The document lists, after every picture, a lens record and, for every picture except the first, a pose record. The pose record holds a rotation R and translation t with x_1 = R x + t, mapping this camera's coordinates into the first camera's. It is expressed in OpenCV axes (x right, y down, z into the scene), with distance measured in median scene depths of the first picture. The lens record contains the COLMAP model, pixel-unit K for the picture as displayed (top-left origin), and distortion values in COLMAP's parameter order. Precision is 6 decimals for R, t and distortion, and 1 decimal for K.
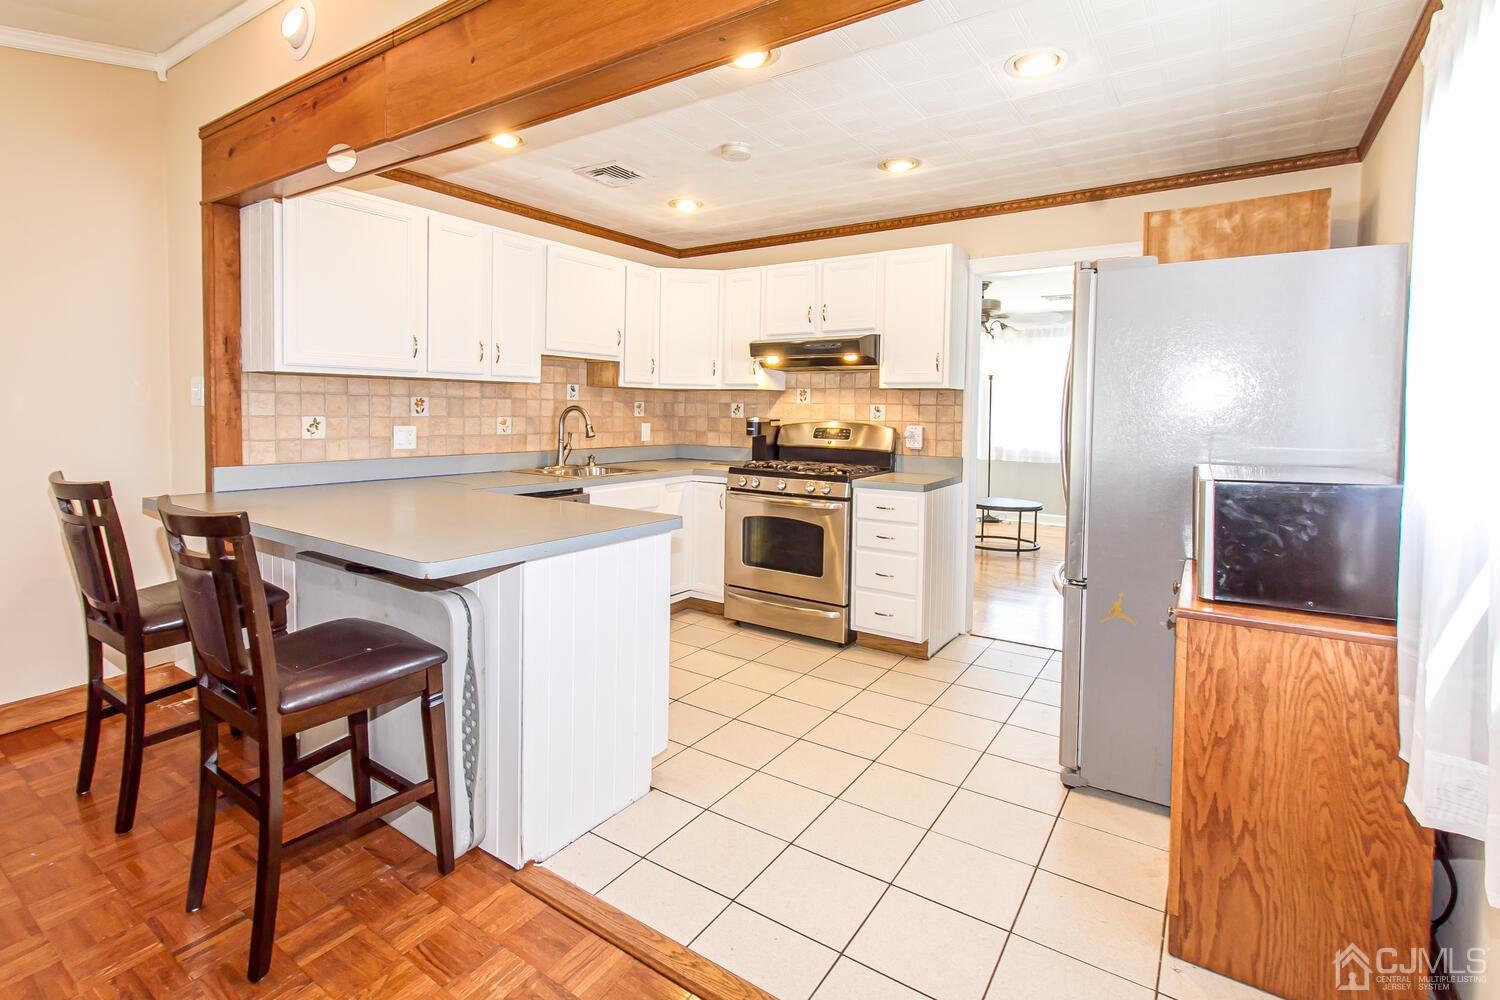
lens RADIAL K [[724.3, 0, 717.3], [0, 724.3, 439.1], [0, 0, 1]] dist [0.007523, -0.003533]
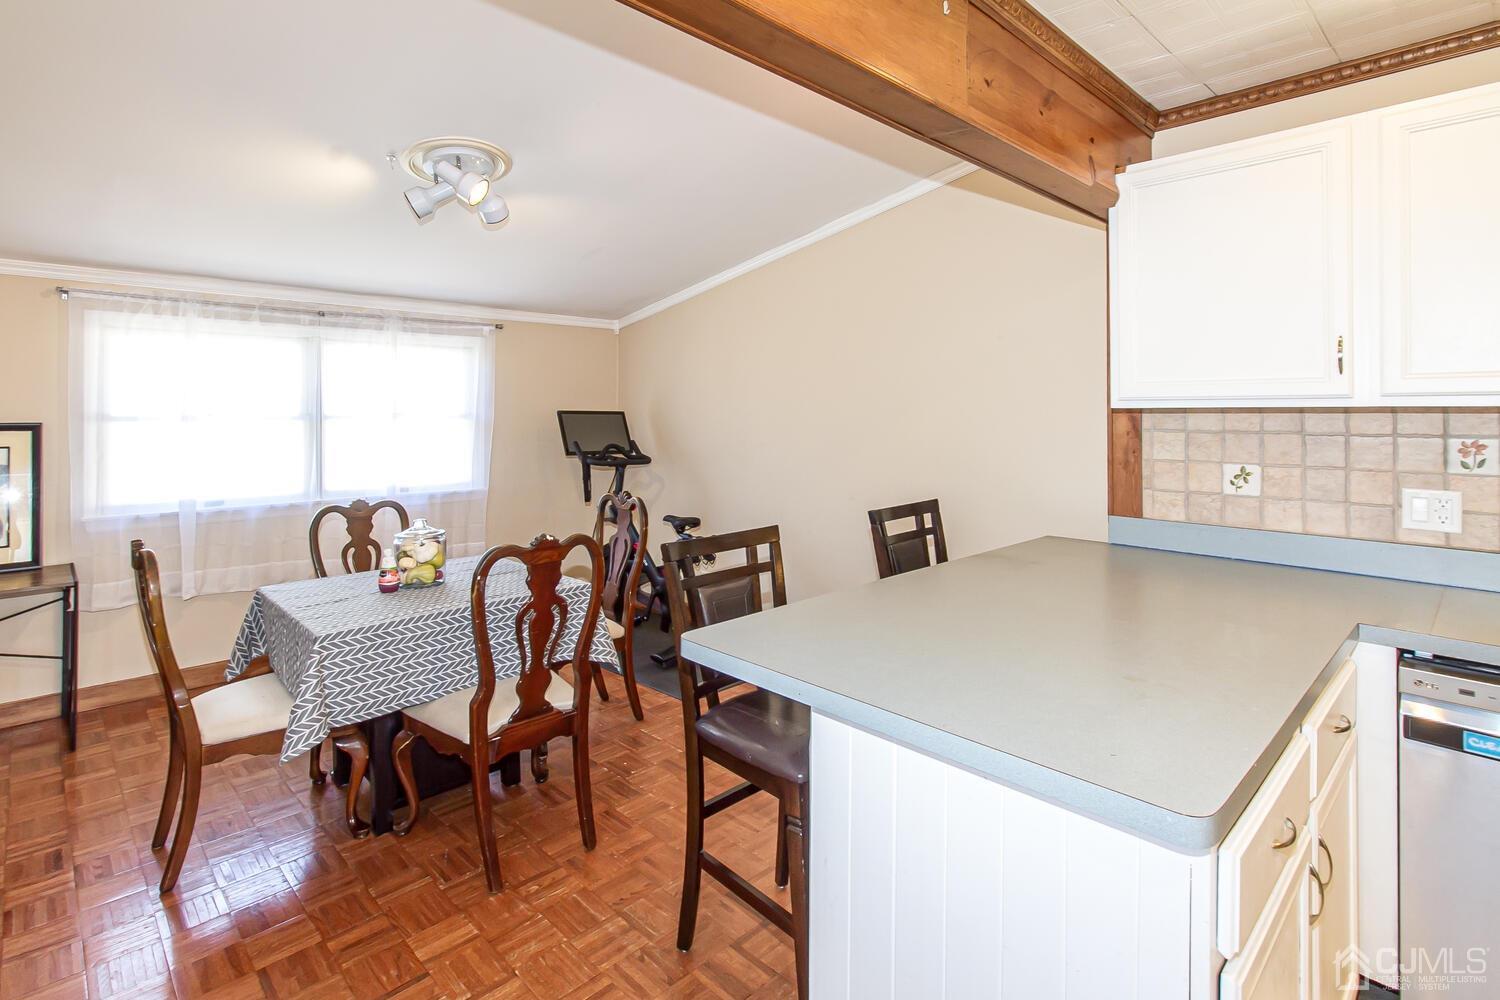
lens RADIAL K [[724.3, 0, 730.9], [0, 724.3, 409.1], [0, 0, 1]] dist [0.007523, -0.003533]
pose [[-0.190921, -0.015708, -0.981480, 0.206877], [-0.043109, 0.999041, -0.007603, -0.047891], [0.980658, 0.040859, -0.191416, 0.518183]]
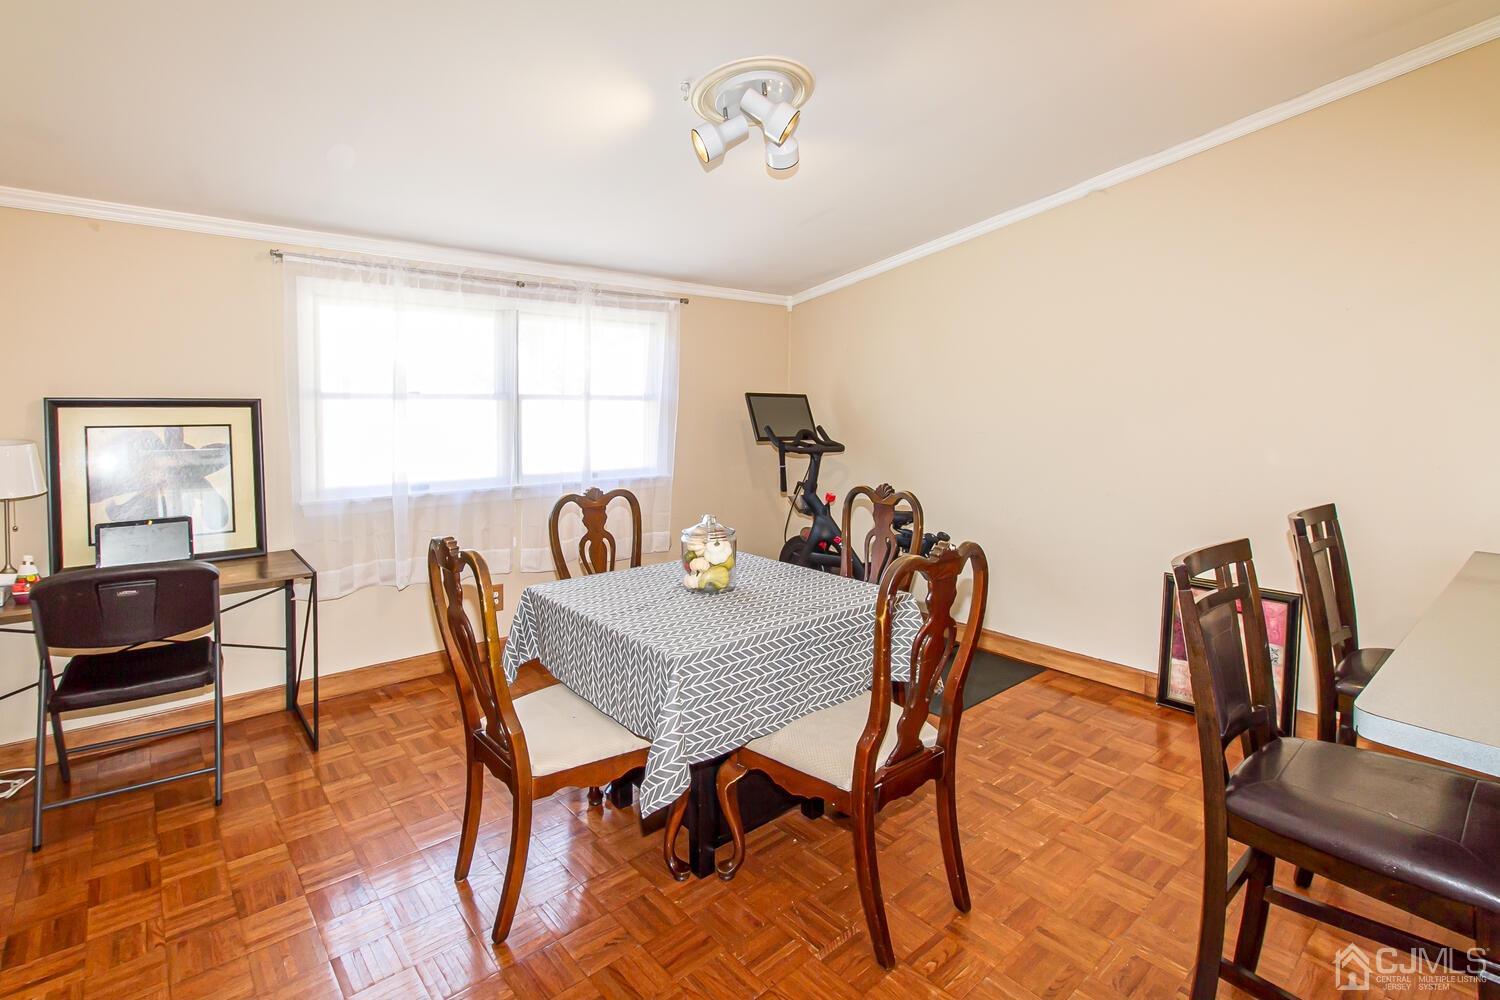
lens RADIAL K [[724.3, 0, 734.9], [0, 724.3, 432.8], [0, 0, 1]] dist [0.007523, -0.003533]
pose [[-0.259928, 0.033064, -0.965062, 0.151311], [-0.053880, 0.997360, 0.048682, -0.032629], [0.964124, 0.064652, -0.257460, 0.259732]]
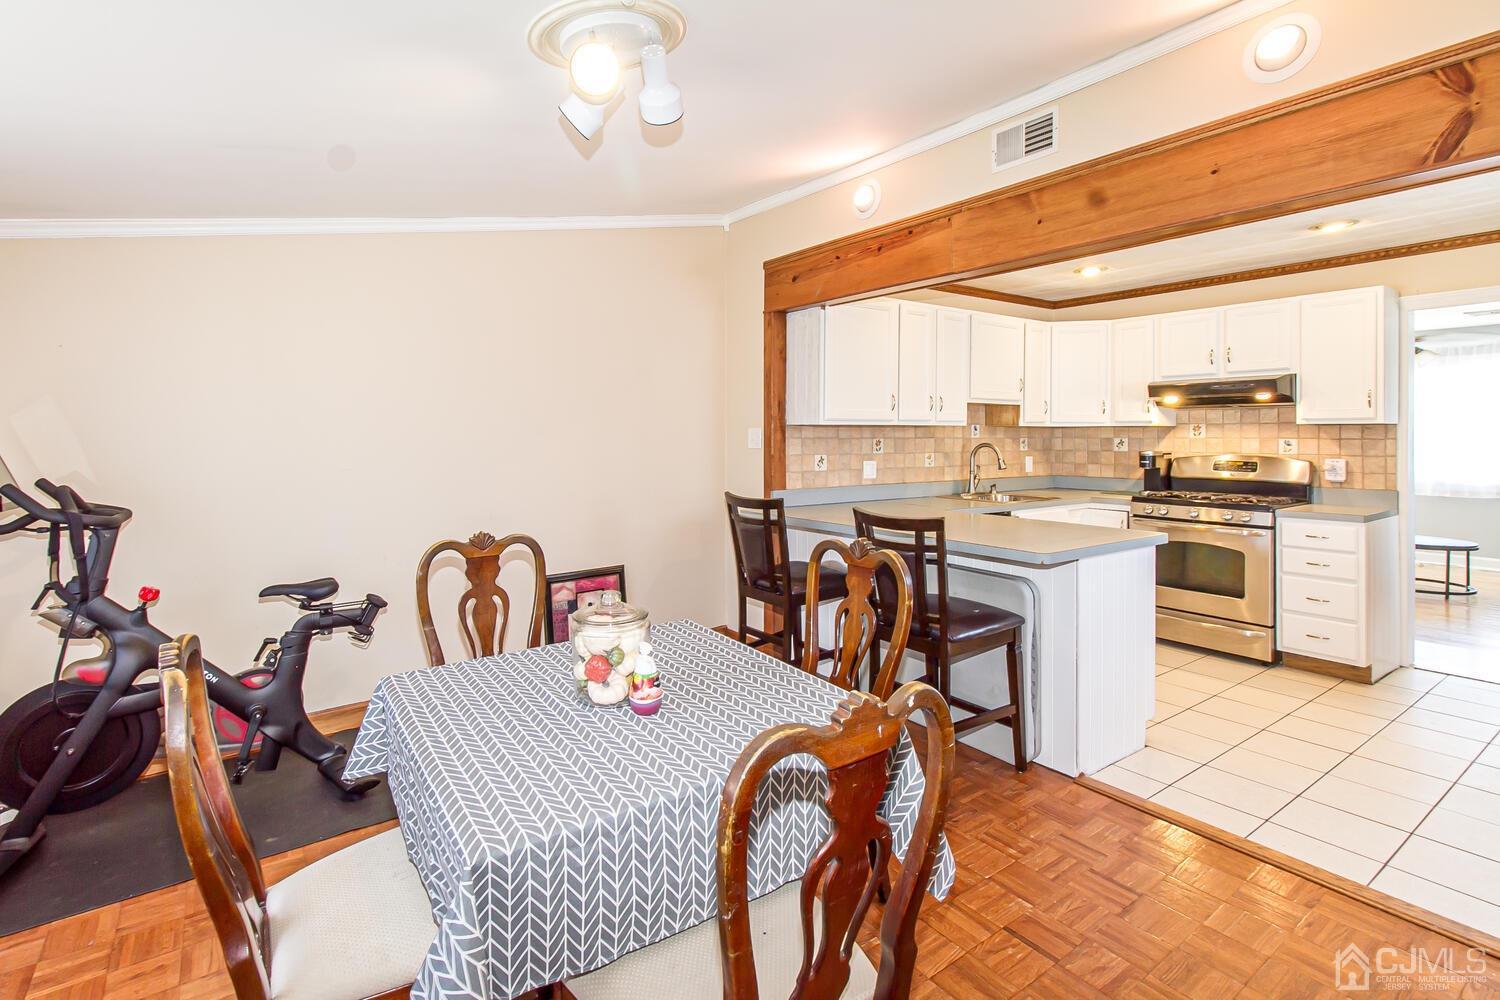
lens RADIAL K [[724.3, 0, 707.1], [0, 724.3, 436.6], [0, 0, 1]] dist [0.007523, -0.003533]
pose [[0.938137, -0.013498, -0.346002, -0.227857], [-0.001312, 0.999094, -0.042532, -0.005571], [0.346263, 0.040354, 0.937269, -0.307592]]
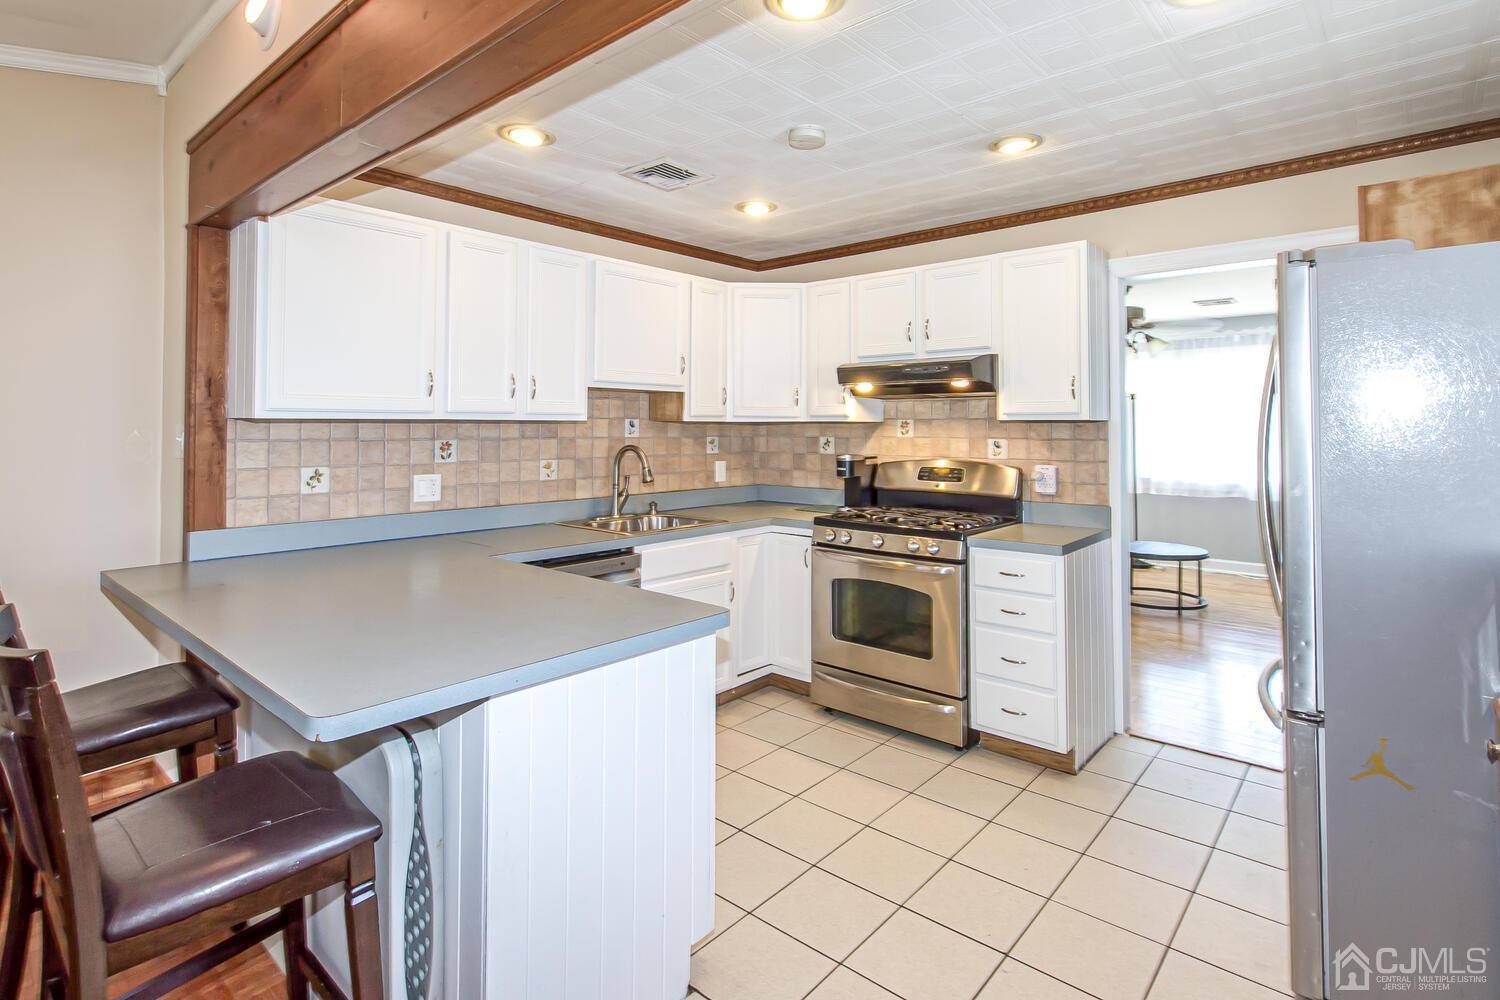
lens RADIAL K [[753.8, 0, 740.9], [0, 753.8, 409.3], [0, 0, 1]] dist [0.002891, -0.001739]
pose [[0.993804, -0.015025, -0.110128, 0.032483], [0.007533, 0.997648, -0.068136, -0.028428], [0.110893, 0.066884, 0.991579, 0.140028]]
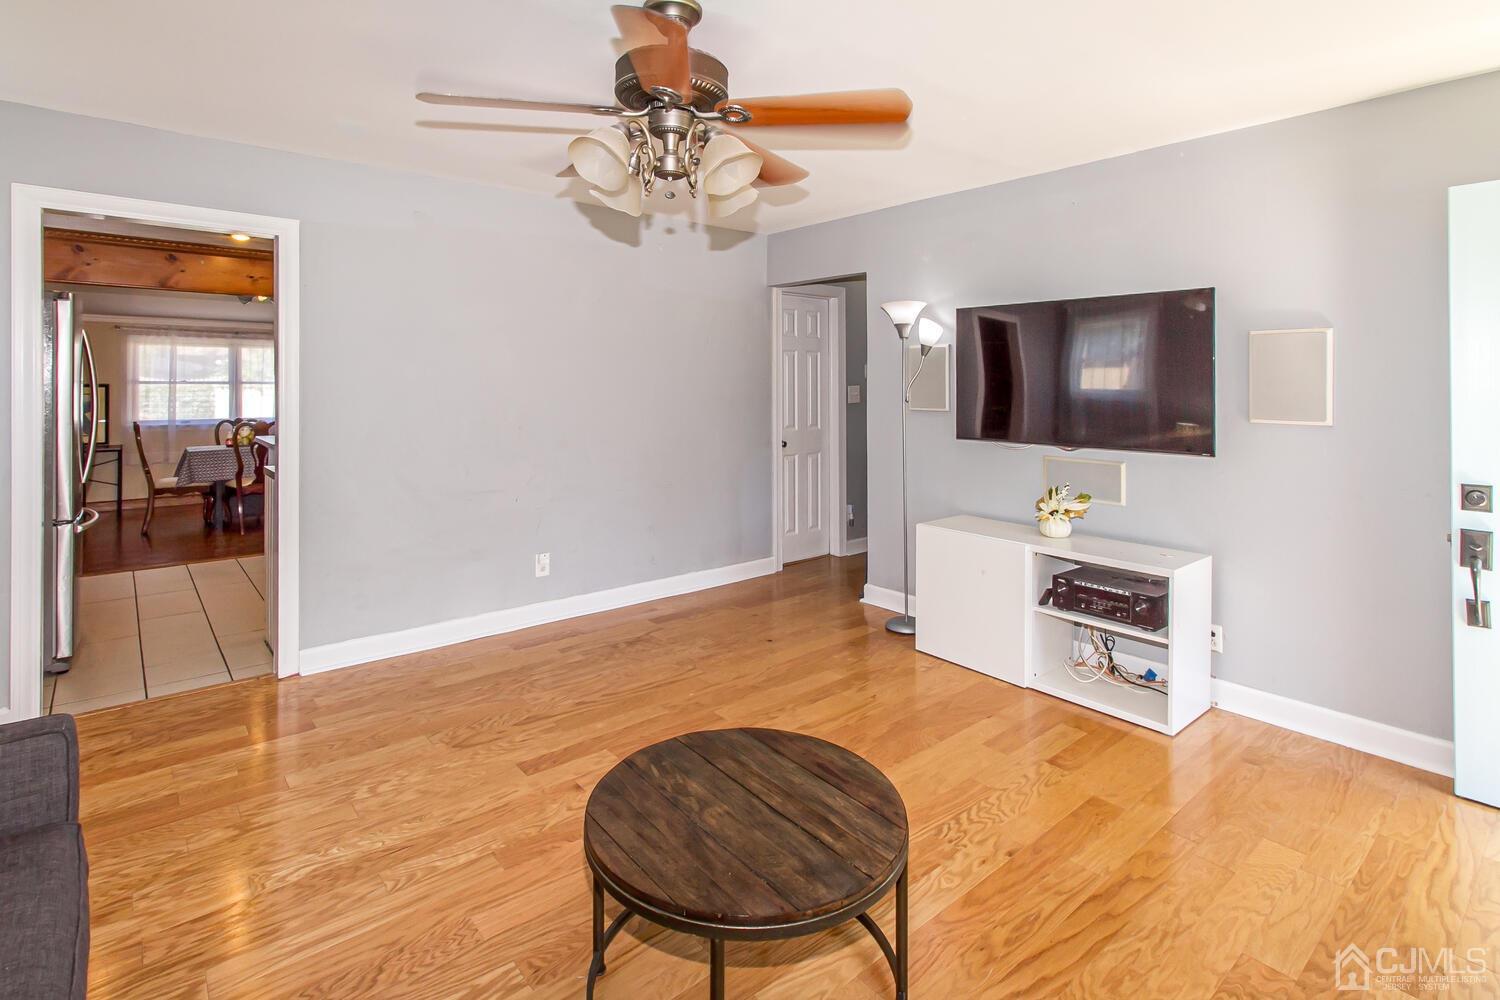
lens RADIAL K [[724.3, 0, 718.3], [0, 724.3, 382.8], [0, 0, 1]] dist [0.007523, -0.003533]
pose [[-0.266783, -0.015681, -0.963629, 1.017880], [-0.048241, 0.998832, -0.002898, -0.081990], [0.962548, 0.045713, -0.267228, 1.731259]]
